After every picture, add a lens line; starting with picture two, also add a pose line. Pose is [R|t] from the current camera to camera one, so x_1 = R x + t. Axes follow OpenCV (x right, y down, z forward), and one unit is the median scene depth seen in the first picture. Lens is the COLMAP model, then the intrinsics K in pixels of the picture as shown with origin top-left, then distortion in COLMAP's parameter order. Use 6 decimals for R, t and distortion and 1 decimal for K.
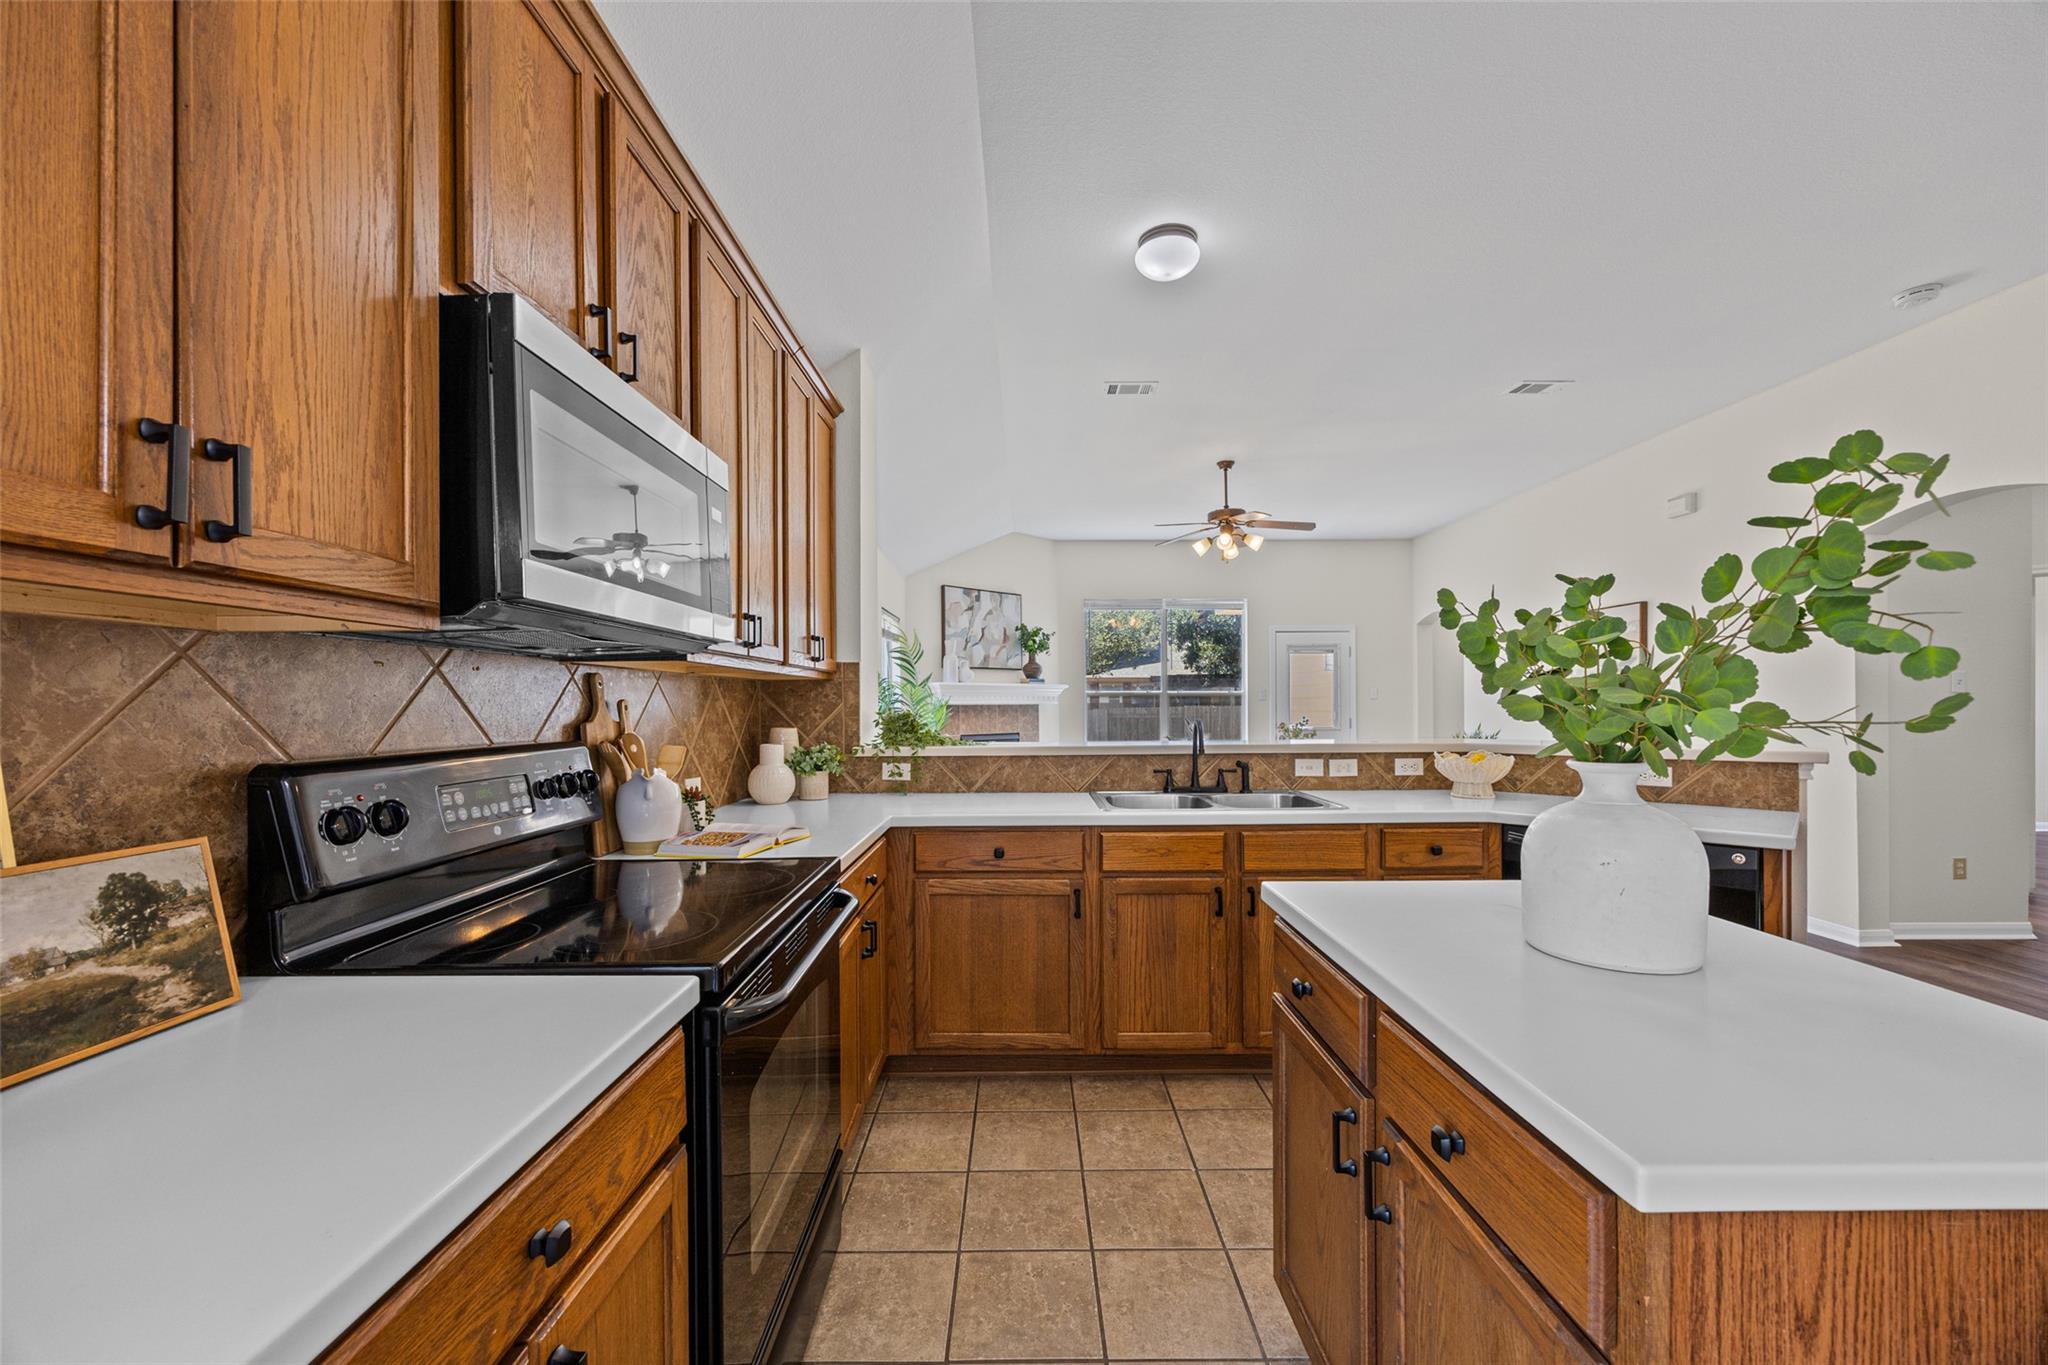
lens RADIAL K [[777.3, 0, 1023.7], [0, 777.3, 706.4], [0, 0, 1]] dist [-0.004265, 0.000369]
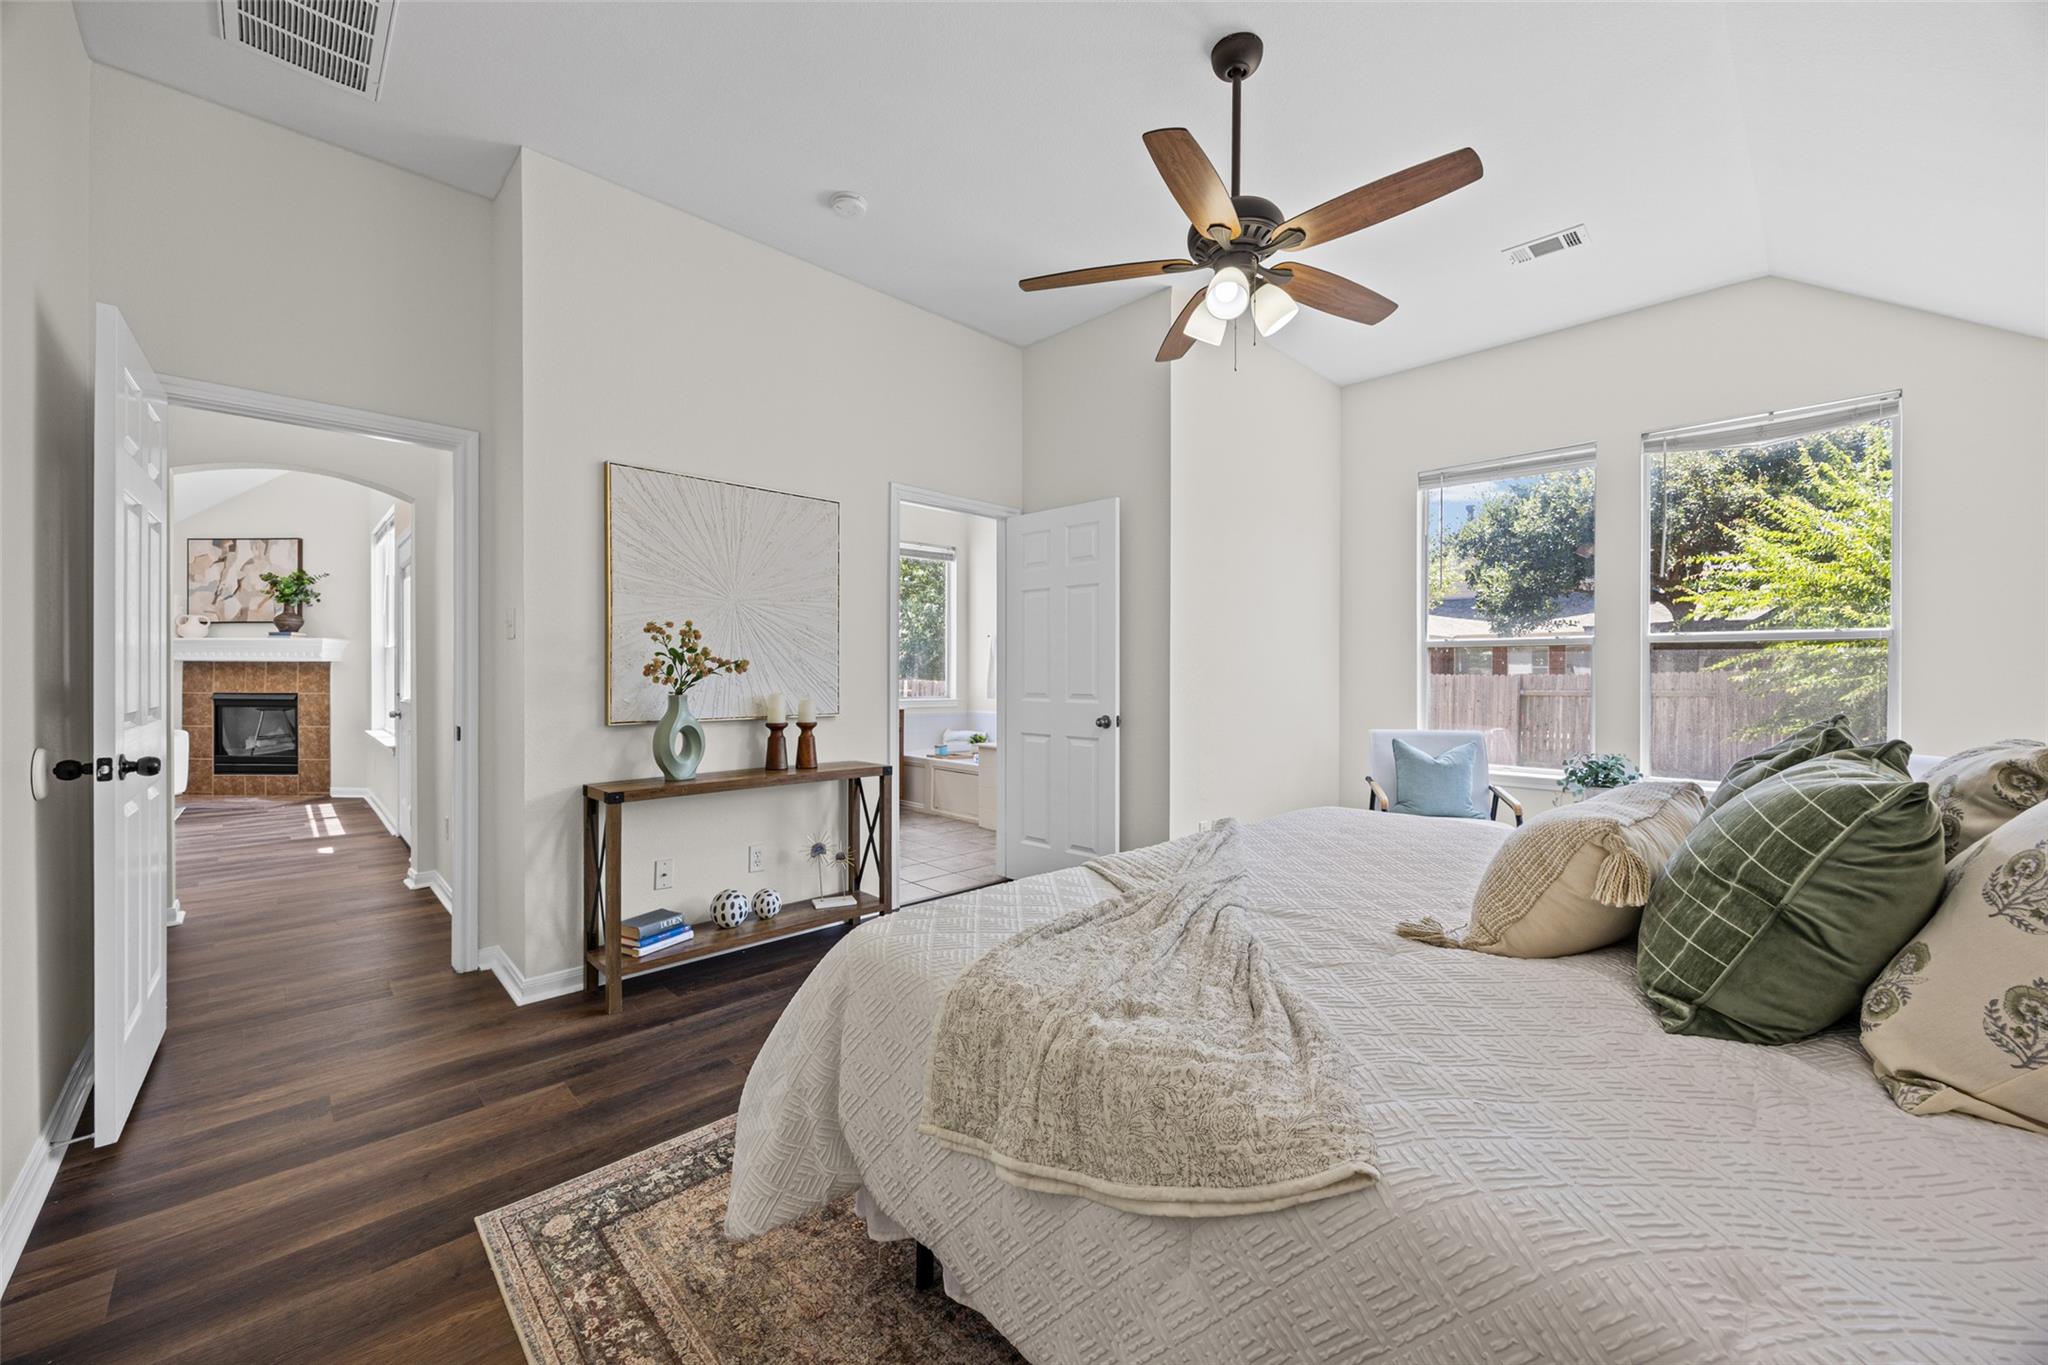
lens RADIAL K [[777.3, 0, 1005.6], [0, 777.3, 677.2], [0, 0, 1]] dist [-0.004265, 0.000369]
pose [[0.693953, 0.008132, -0.719974, 3.152431], [-0.010194, 0.999947, 0.001468, 0.014193], [0.719948, 0.006321, 0.693999, 2.560032]]
